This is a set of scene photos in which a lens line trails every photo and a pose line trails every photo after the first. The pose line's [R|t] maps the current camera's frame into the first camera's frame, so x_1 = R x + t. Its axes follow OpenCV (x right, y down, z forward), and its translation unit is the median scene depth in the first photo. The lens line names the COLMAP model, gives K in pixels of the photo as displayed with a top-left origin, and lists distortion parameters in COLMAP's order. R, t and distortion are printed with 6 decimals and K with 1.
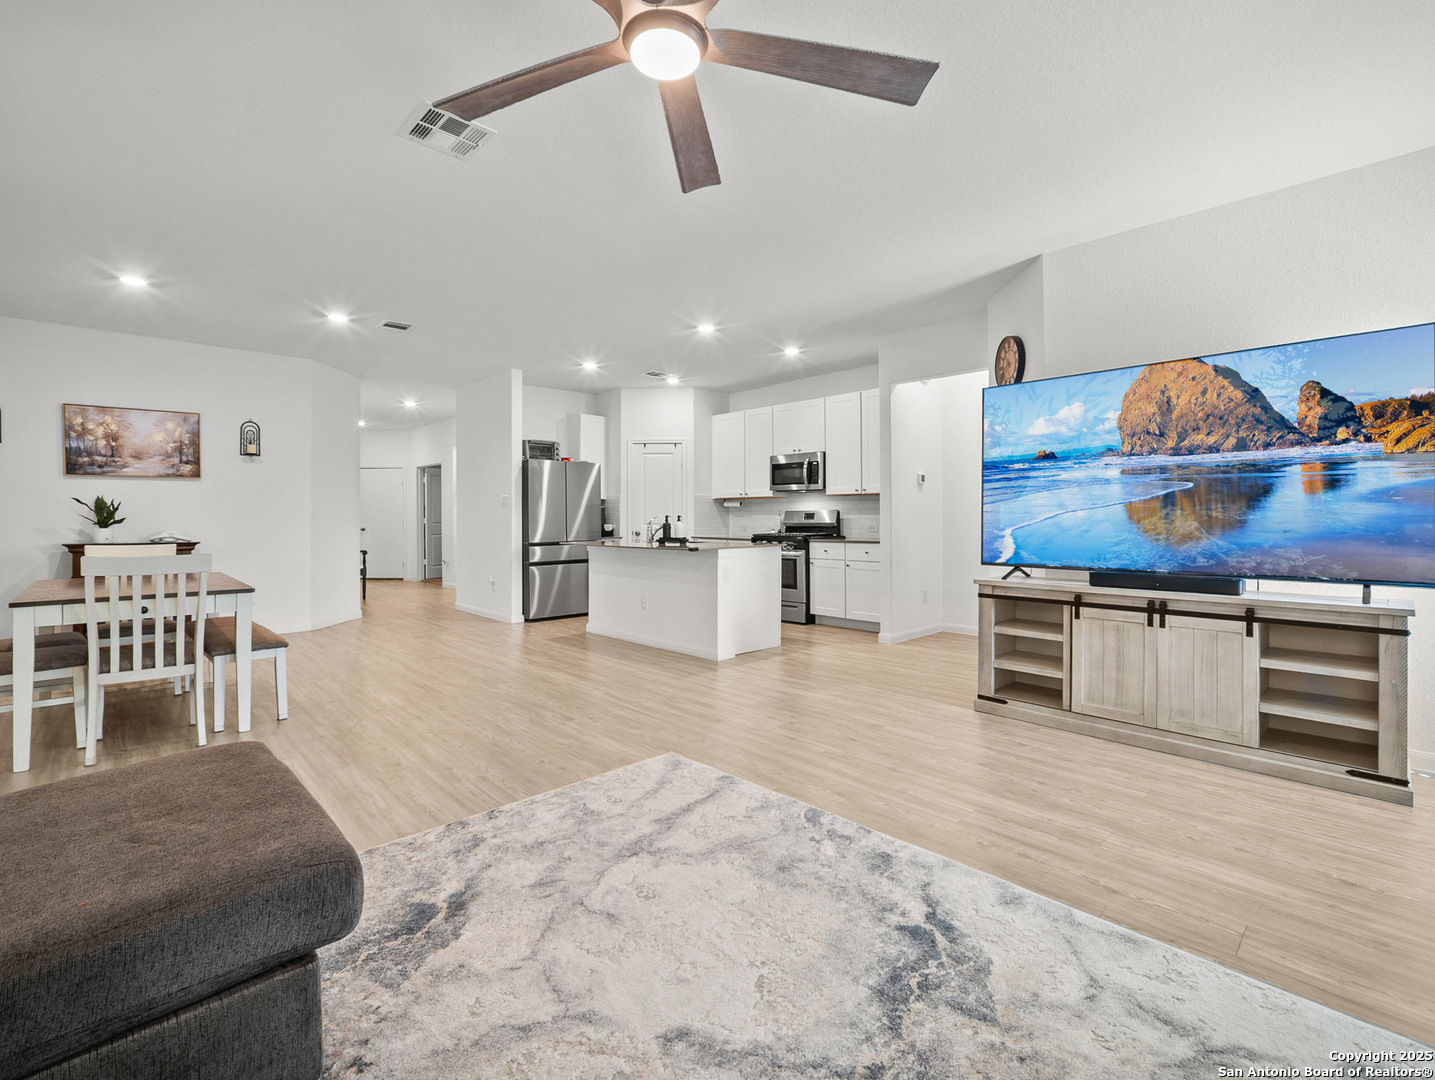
lens RADIAL K [[660.8, 0, 711.6], [0, 660.8, 512.0], [0, 0, 1]] dist [-0.016669, 0.001112]
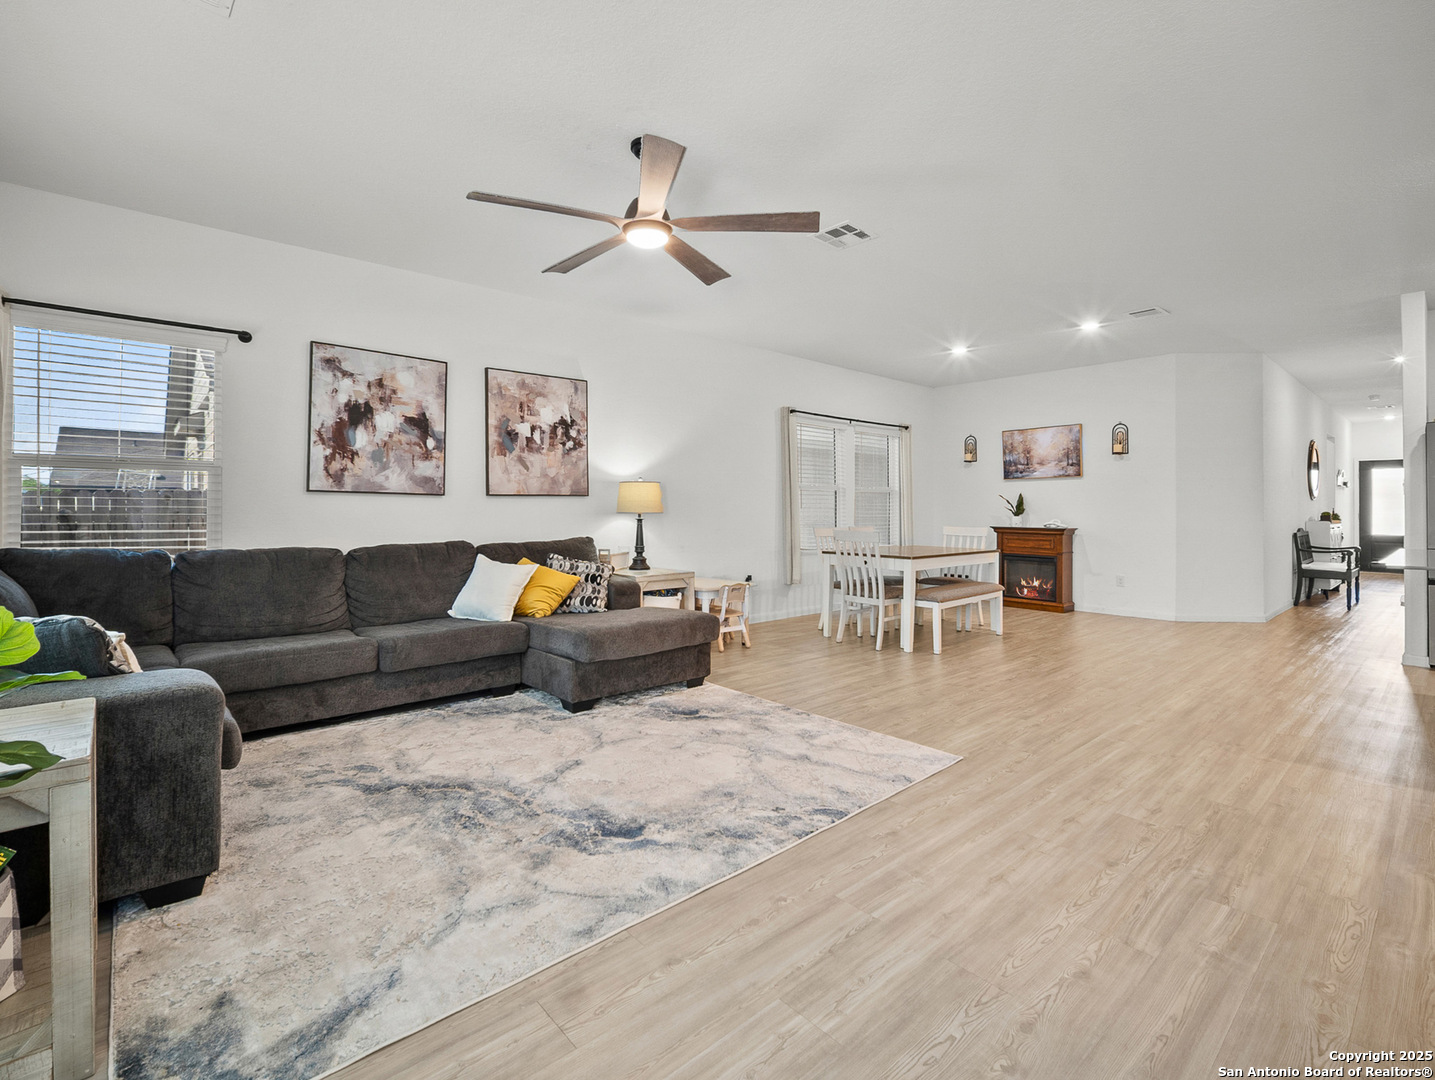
lens RADIAL K [[660.8, 0, 711.6], [0, 660.8, 512.0], [0, 0, 1]] dist [-0.016669, 0.001112]
pose [[-0.037412, 0.007959, -0.999268, 0.863976], [0.007478, 0.999943, 0.007685, -0.000448], [0.999272, -0.007185, -0.037469, 0.651085]]
